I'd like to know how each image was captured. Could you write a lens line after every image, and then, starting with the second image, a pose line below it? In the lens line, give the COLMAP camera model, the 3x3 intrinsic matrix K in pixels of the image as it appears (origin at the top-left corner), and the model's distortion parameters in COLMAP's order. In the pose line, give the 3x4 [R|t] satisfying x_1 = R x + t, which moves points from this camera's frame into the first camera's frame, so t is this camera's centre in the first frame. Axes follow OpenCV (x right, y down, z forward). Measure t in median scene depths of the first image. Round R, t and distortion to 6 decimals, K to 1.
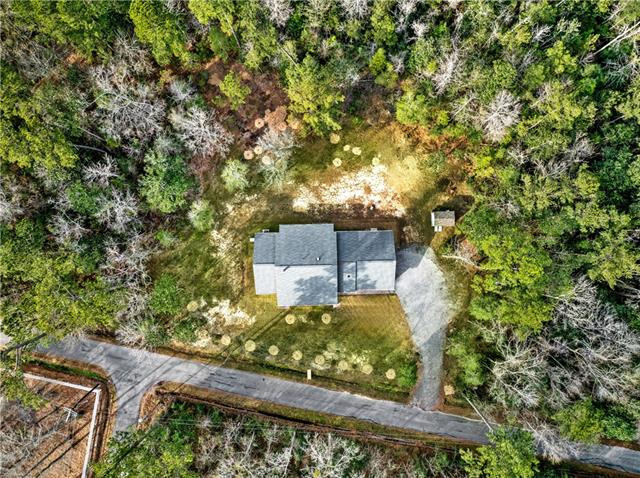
lens RADIAL K [[458.1, 0, 322.1], [0, 458.1, 238.8], [0, 0, 1]] dist [-0.032094, 0.003061]
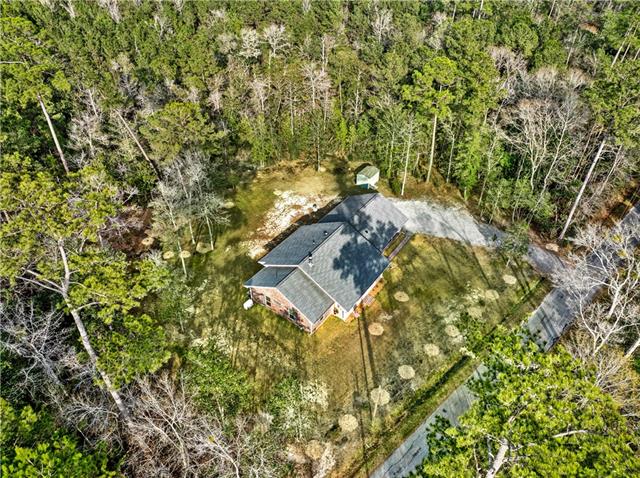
lens RADIAL K [[458.1, 0, 322.5], [0, 458.1, 239.1], [0, 0, 1]] dist [-0.032094, 0.003061]
pose [[0.591377, -0.491492, 0.639303, -0.469459], [0.806284, 0.373555, -0.458654, 0.365637], [-0.013390, 0.786697, 0.617194, 0.494691]]
